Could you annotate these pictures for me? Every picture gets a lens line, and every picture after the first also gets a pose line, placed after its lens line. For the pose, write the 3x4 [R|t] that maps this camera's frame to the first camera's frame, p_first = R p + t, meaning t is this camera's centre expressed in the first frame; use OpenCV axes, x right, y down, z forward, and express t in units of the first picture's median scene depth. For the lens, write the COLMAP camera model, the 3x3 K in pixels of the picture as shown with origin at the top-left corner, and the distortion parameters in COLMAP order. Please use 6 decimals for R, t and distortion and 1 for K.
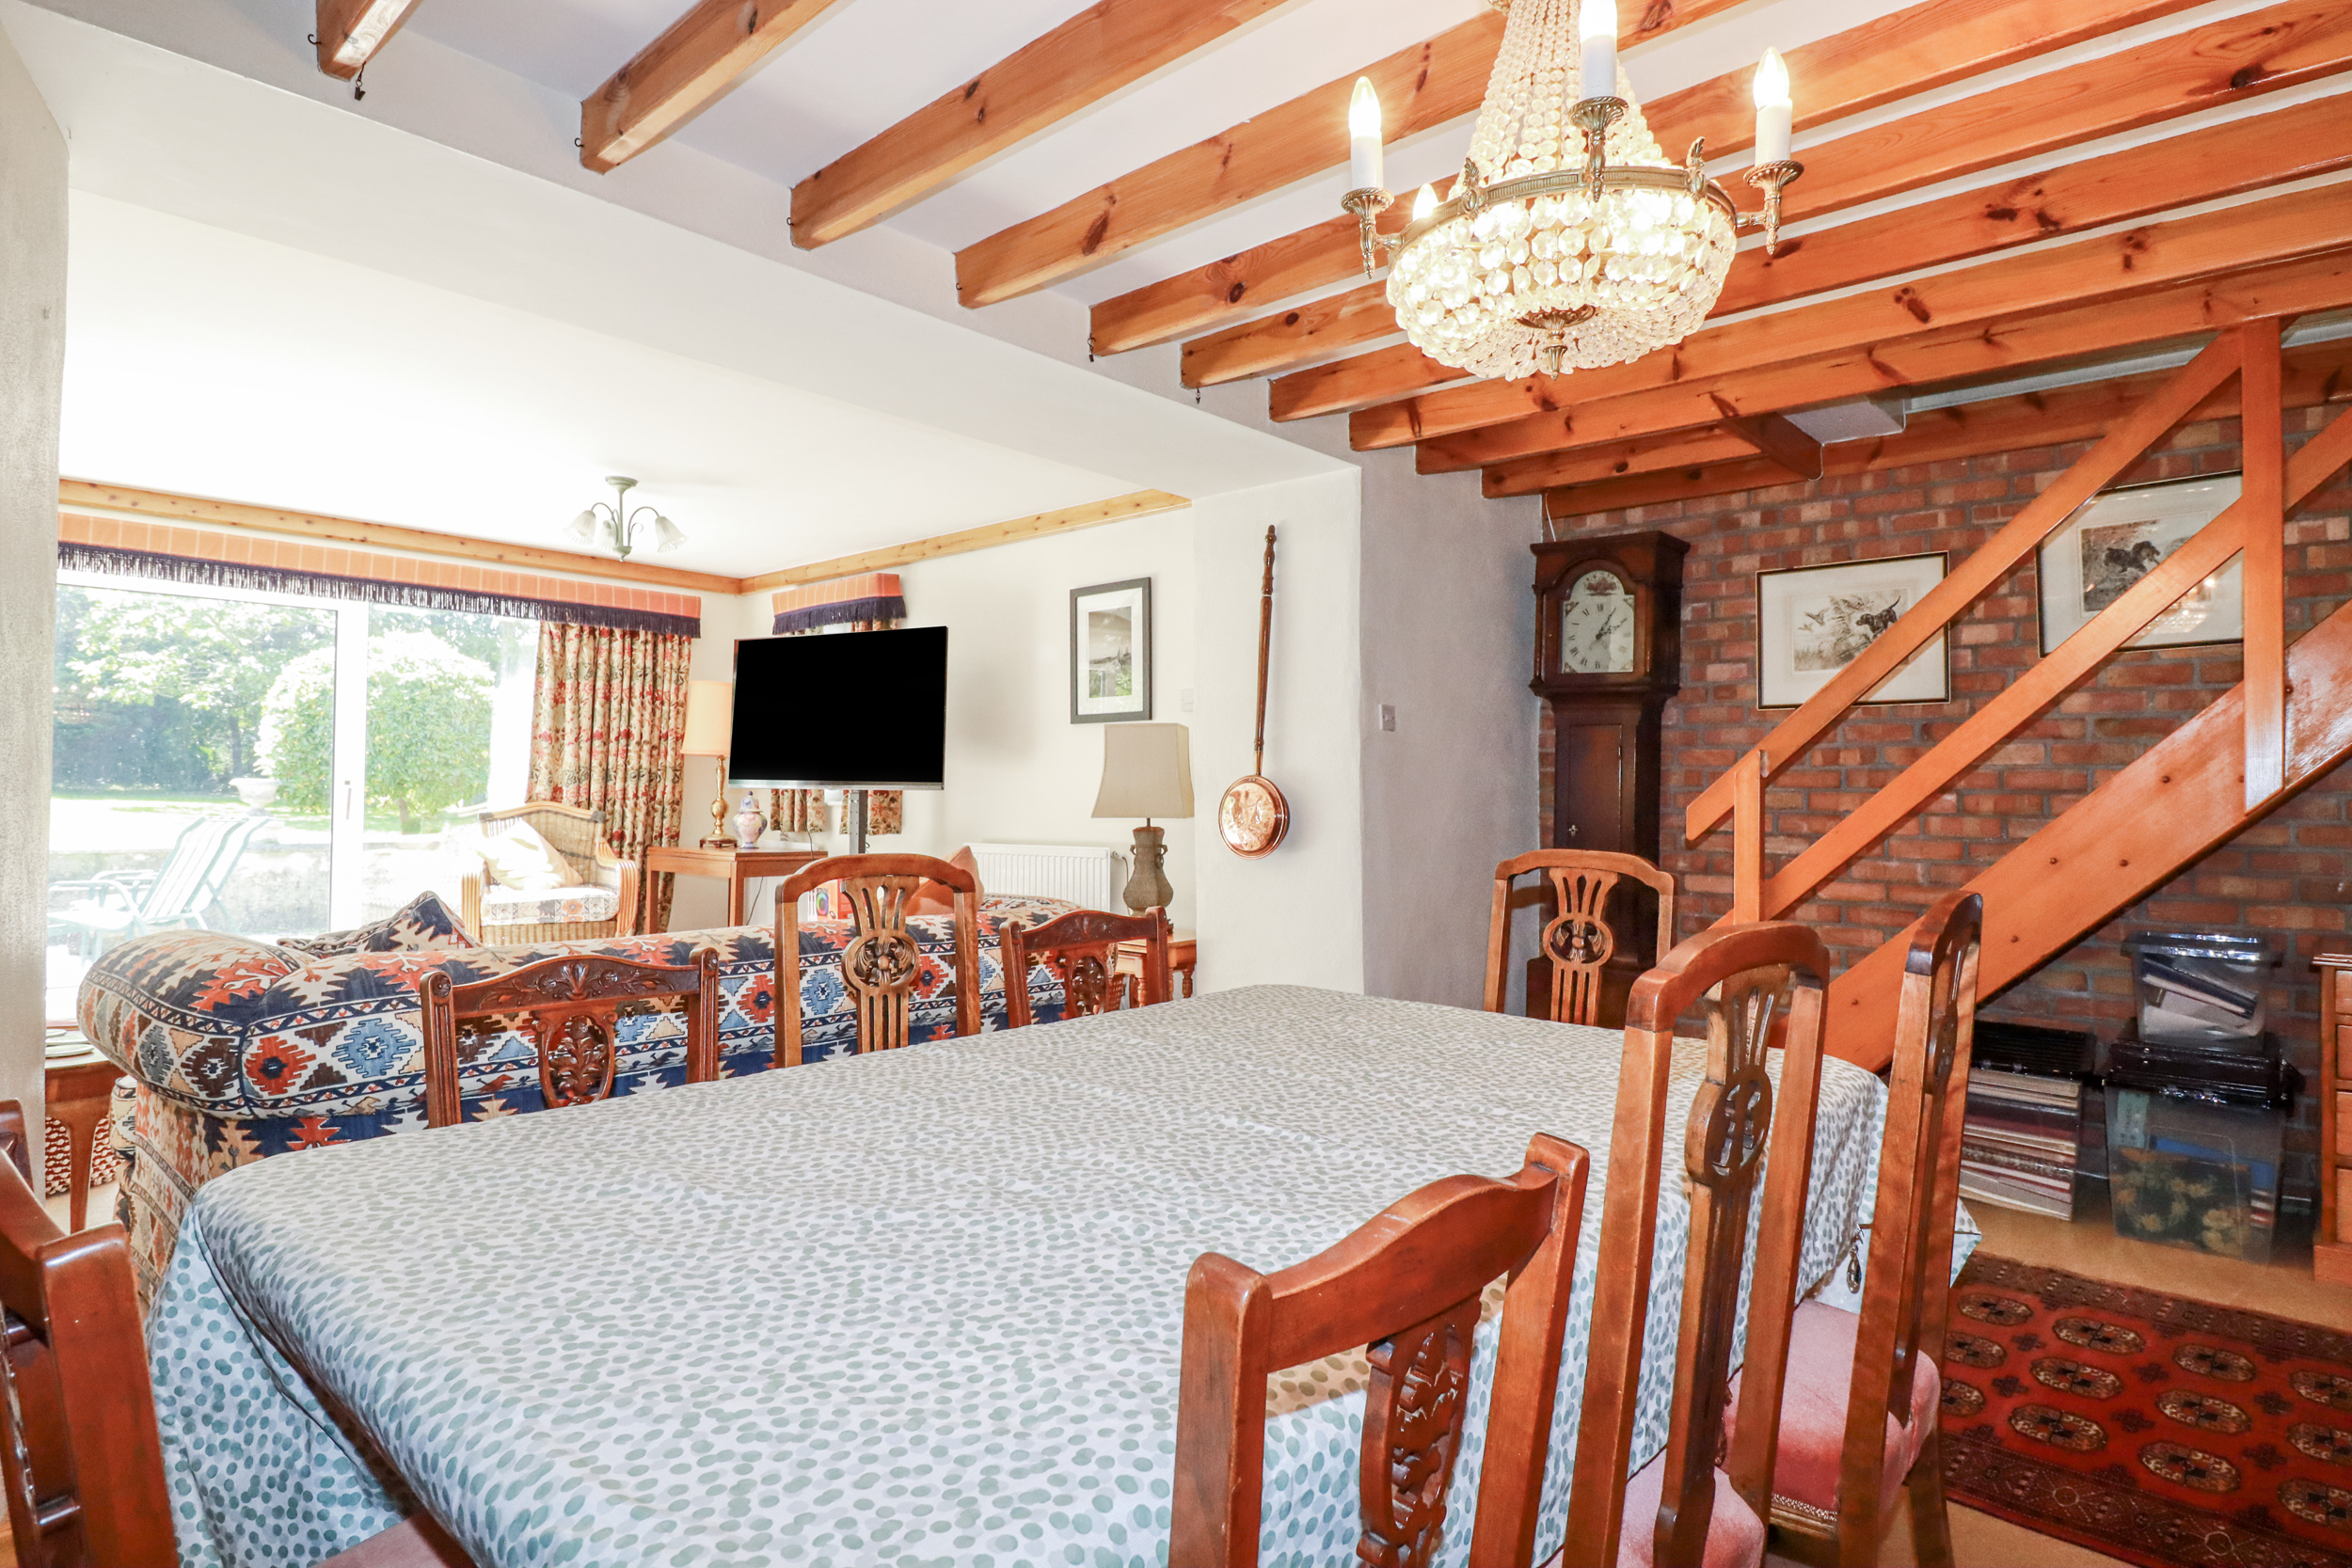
lens RADIAL K [[1263.4, 0, 1176.0], [0, 1263.4, 784.0], [0, 0, 1]] dist [0.217487, -0.000084]
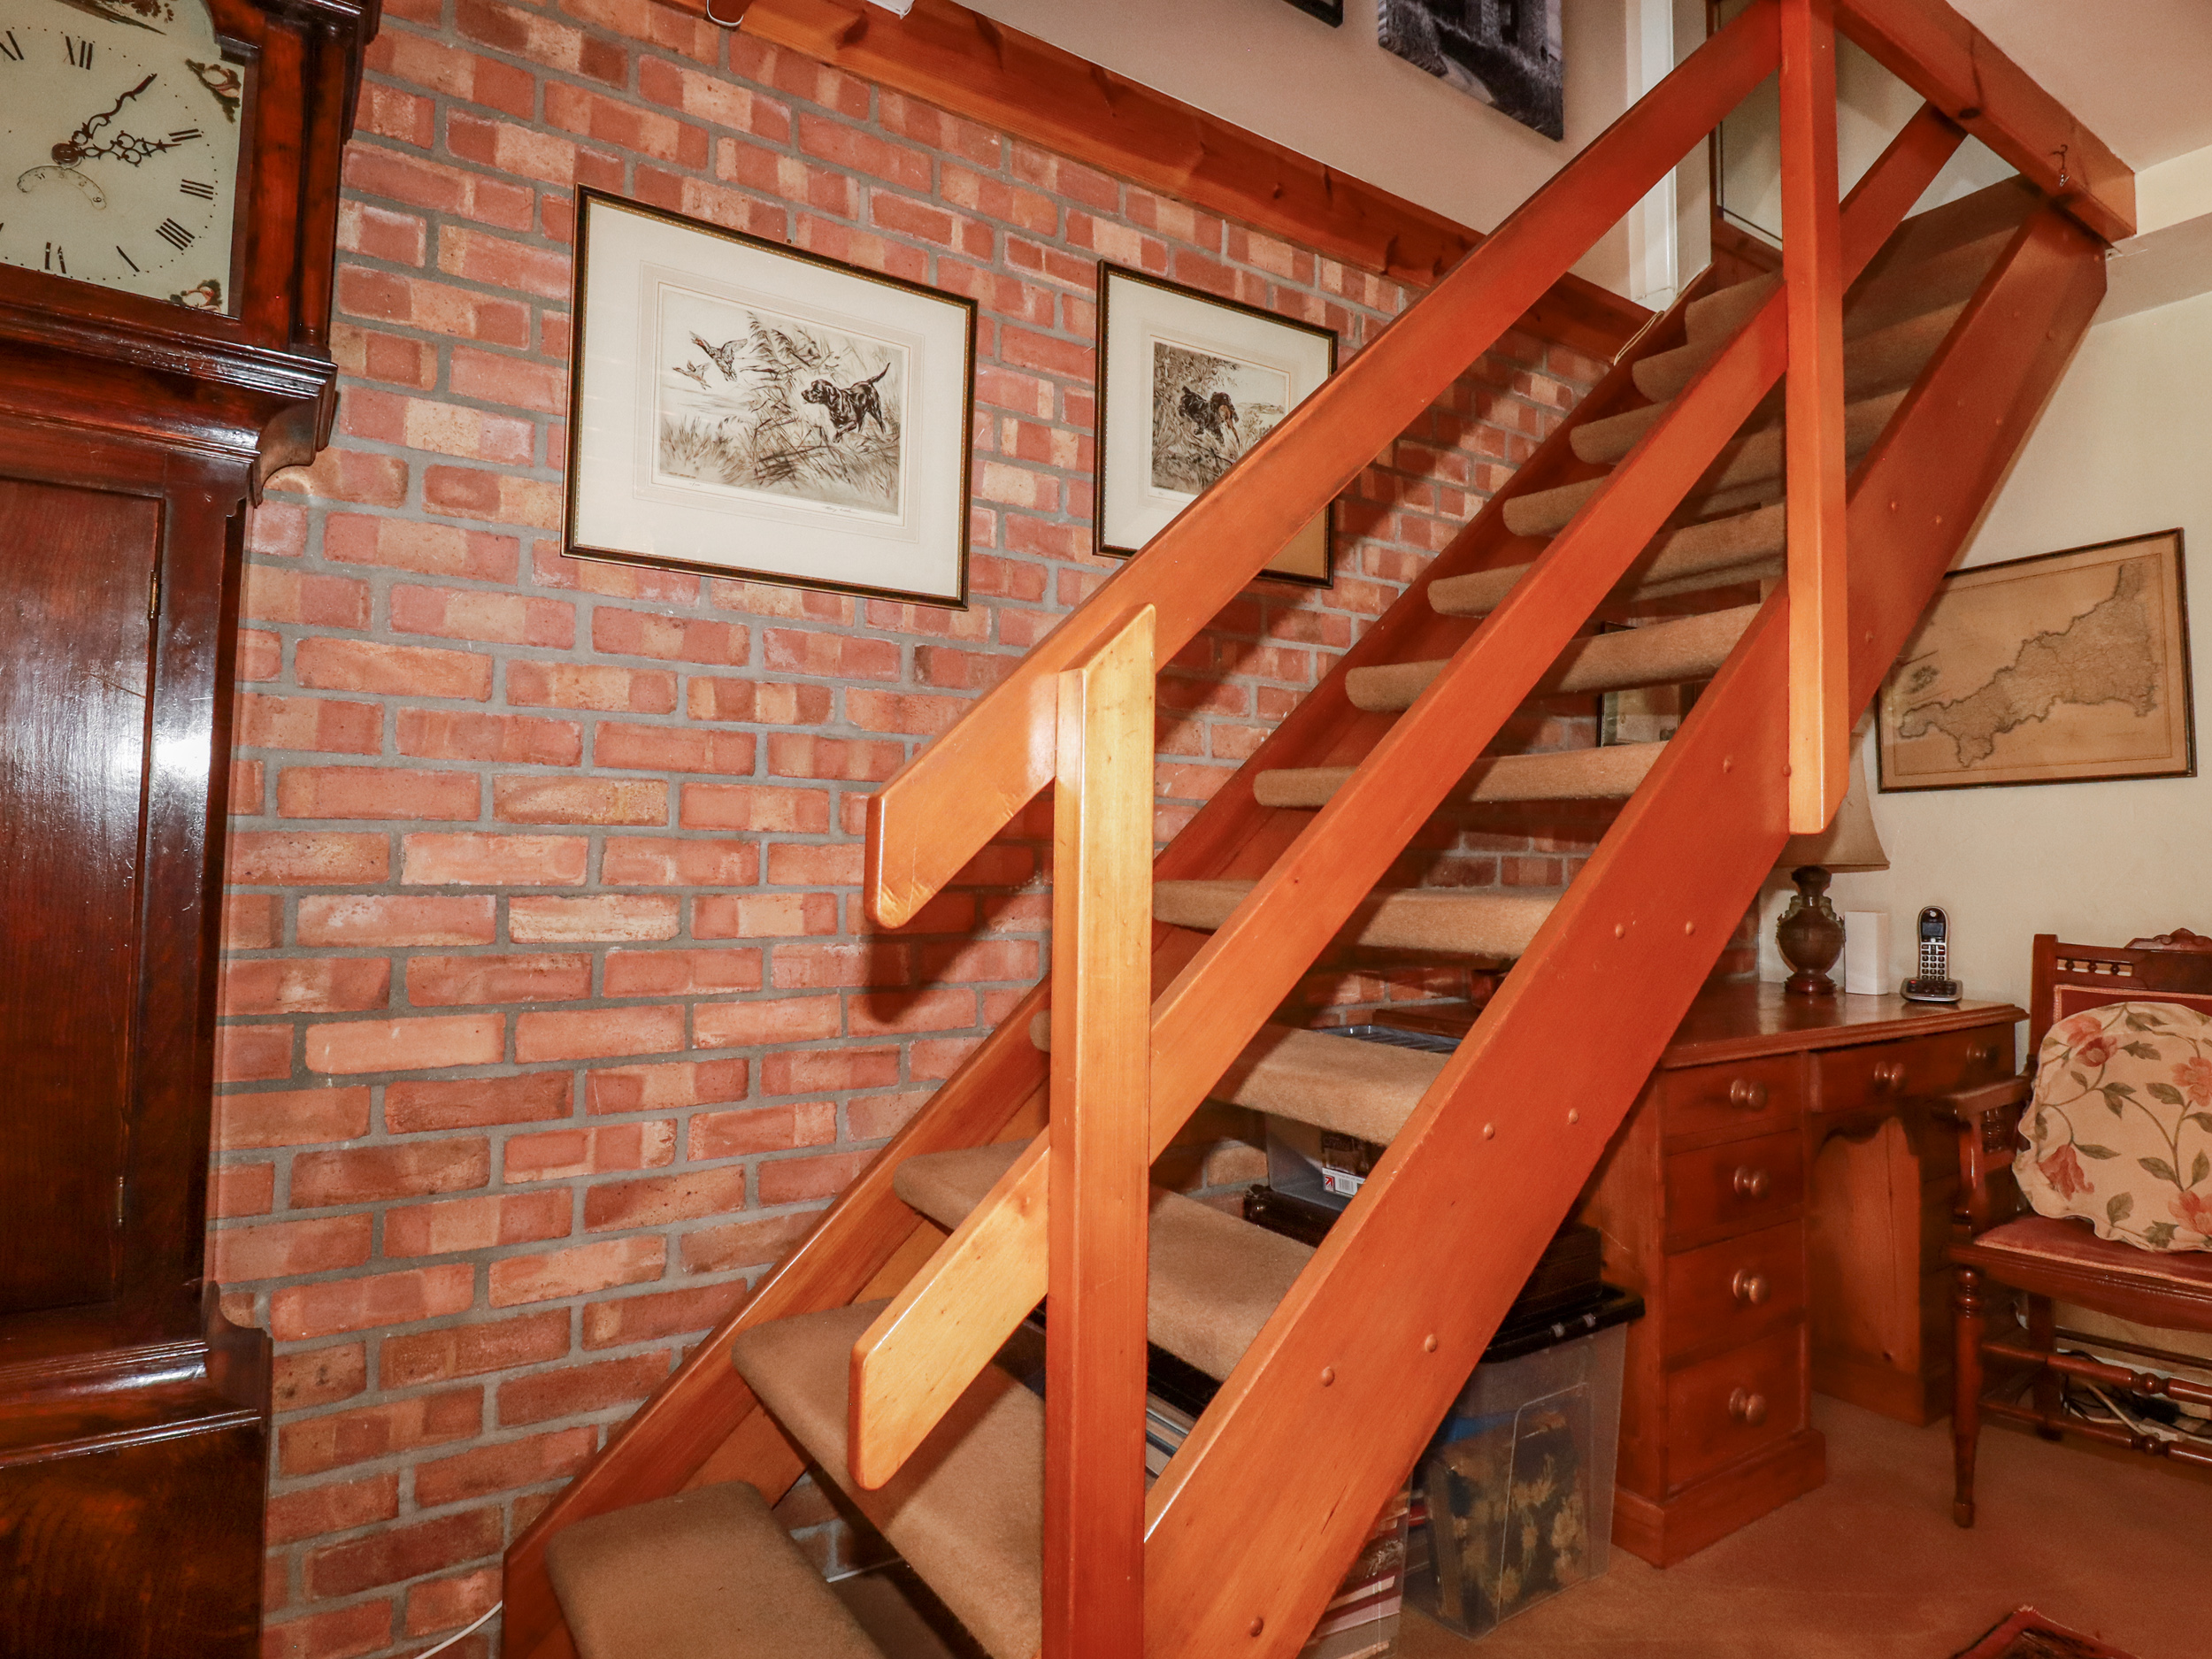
lens RADIAL K [[1209.0, 0, 1106.0], [0, 1209.0, 829.5], [0, 0, 1]] dist [-0.001319, -0.011465]
pose [[0.205094, 0.042186, 0.977833, 0.151918], [-0.018297, 0.999061, -0.039264, 0.033266], [-0.978571, -0.009839, 0.205674, 0.818920]]
